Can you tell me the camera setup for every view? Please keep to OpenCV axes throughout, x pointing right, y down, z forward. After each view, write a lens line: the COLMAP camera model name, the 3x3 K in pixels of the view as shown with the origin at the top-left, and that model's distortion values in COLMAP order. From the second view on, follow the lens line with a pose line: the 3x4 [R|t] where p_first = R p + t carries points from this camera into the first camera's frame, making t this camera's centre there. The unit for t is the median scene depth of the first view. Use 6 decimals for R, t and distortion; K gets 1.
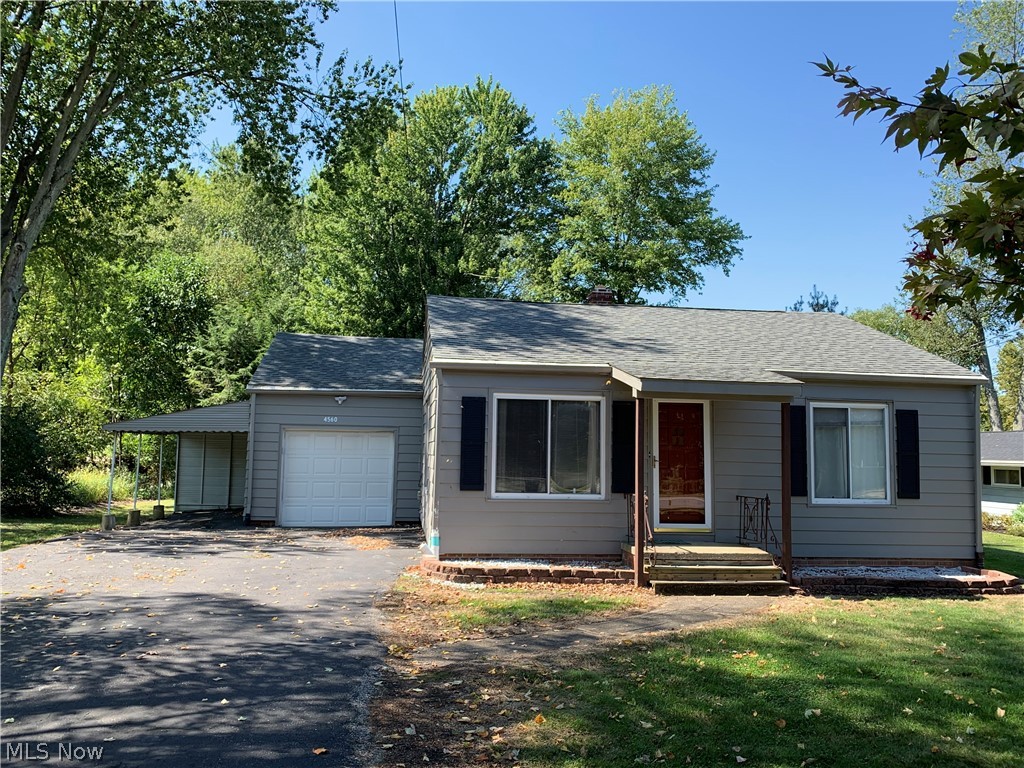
lens RADIAL K [[836.8, 0, 512.0], [0, 836.8, 384.0], [0, 0, 1]] dist [0.062113, -0.087913]
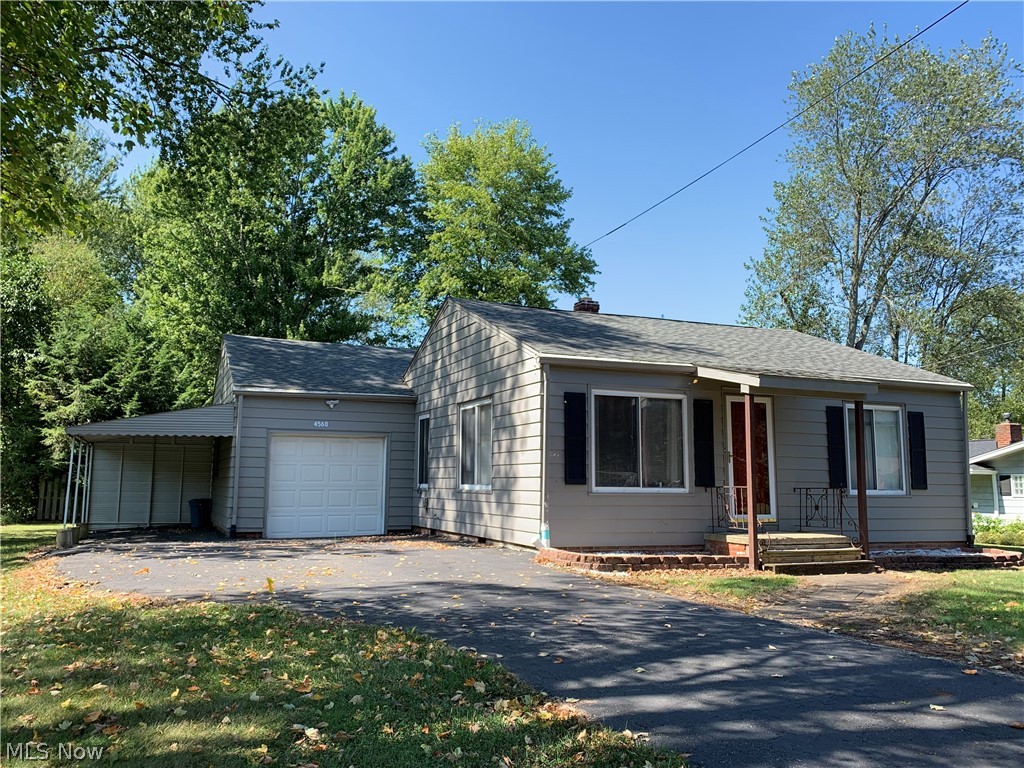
lens RADIAL K [[841.3, 0, 496.9], [0, 841.3, 373.3], [0, 0, 1]] dist [0.044666, -0.053673]
pose [[0.967148, 0.022469, 0.253221, -0.270192], [-0.010777, 0.998815, -0.047465, 0.028190], [-0.253987, 0.043177, 0.966243, 0.021360]]
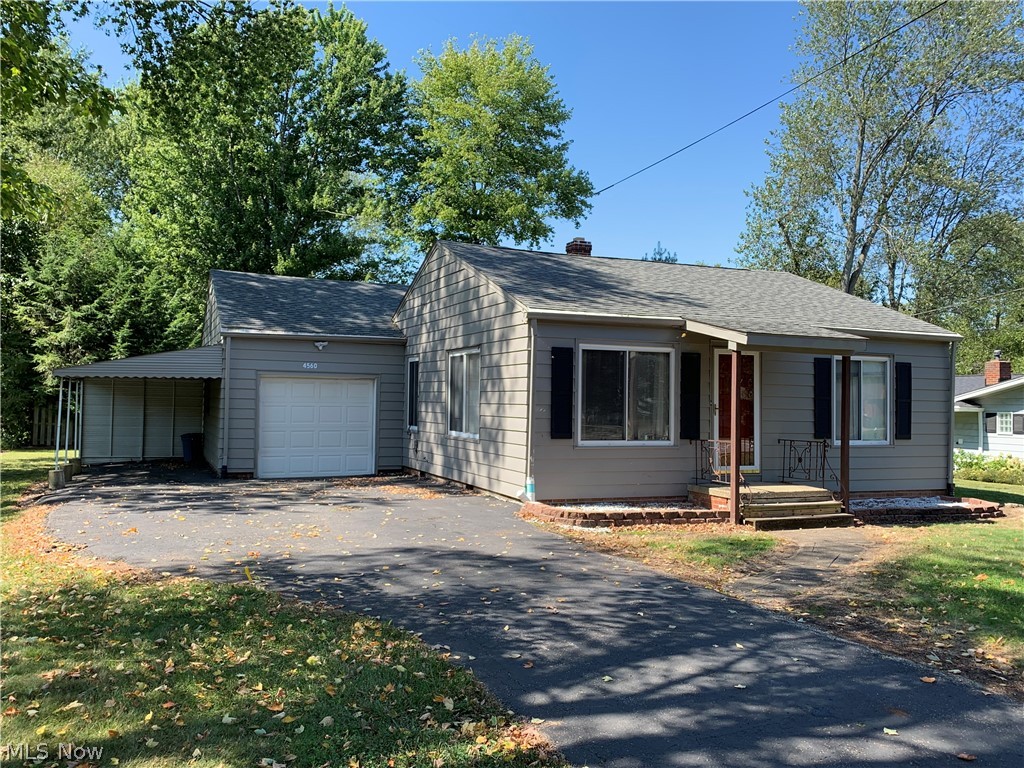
lens RADIAL K [[841.3, 0, 496.9], [0, 841.3, 373.3], [0, 0, 1]] dist [0.044666, -0.053673]
pose [[0.965799, 0.005124, 0.259243, -0.262944], [-0.019227, 0.998467, 0.051895, -0.002840], [-0.258579, -0.055104, 0.964417, 0.022365]]
